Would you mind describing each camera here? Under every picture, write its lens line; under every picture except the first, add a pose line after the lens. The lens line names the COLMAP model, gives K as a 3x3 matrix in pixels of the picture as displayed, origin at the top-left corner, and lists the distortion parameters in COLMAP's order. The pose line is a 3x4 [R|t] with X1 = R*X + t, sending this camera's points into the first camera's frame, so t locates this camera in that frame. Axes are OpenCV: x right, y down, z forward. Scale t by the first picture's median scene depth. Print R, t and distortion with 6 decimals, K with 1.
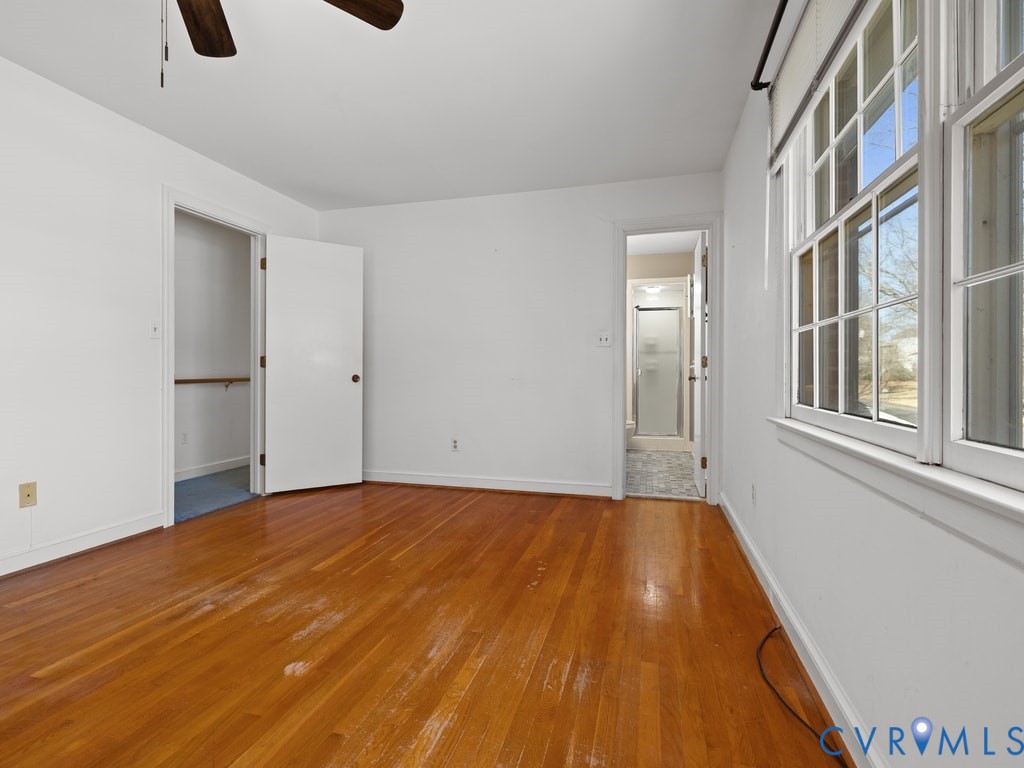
lens RADIAL K [[485.5, 0, 511.0], [0, 485.5, 376.7], [0, 0, 1]] dist [0.018678, -0.000151]
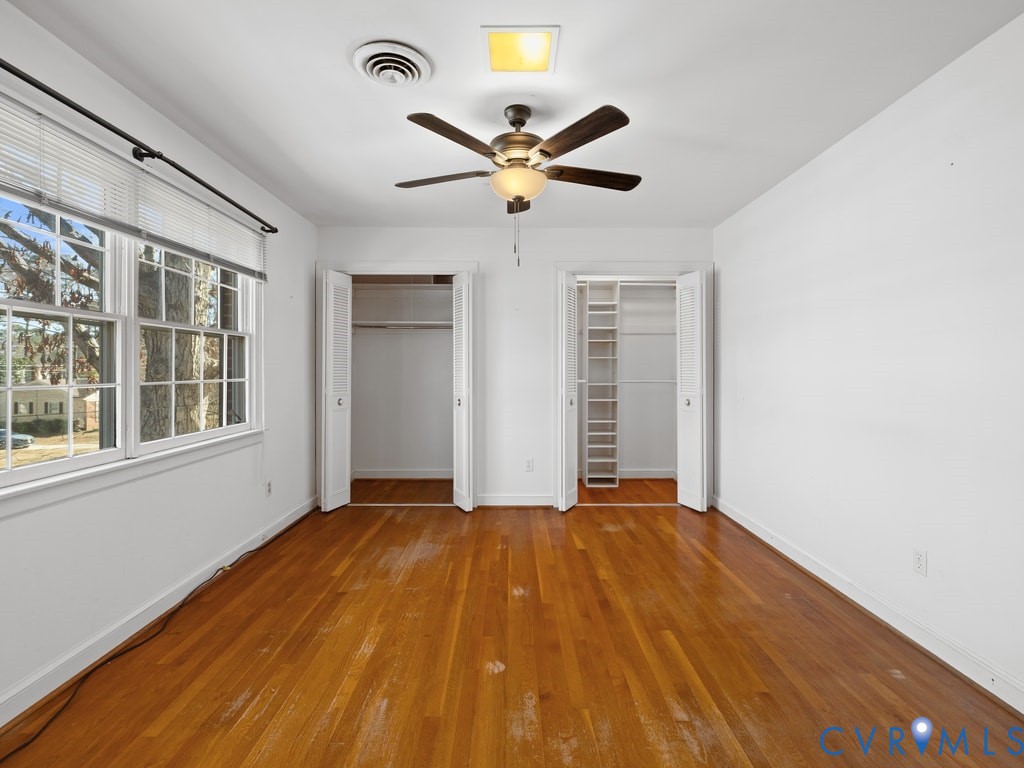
lens RADIAL K [[485.5, 0, 515.7], [0, 485.5, 374.9], [0, 0, 1]] dist [0.018678, -0.000151]
pose [[-0.960297, 0.002321, -0.278971, -0.143963], [-0.002578, 0.999849, 0.017190, -0.148798], [0.278968, 0.017227, -0.960146, 2.105515]]
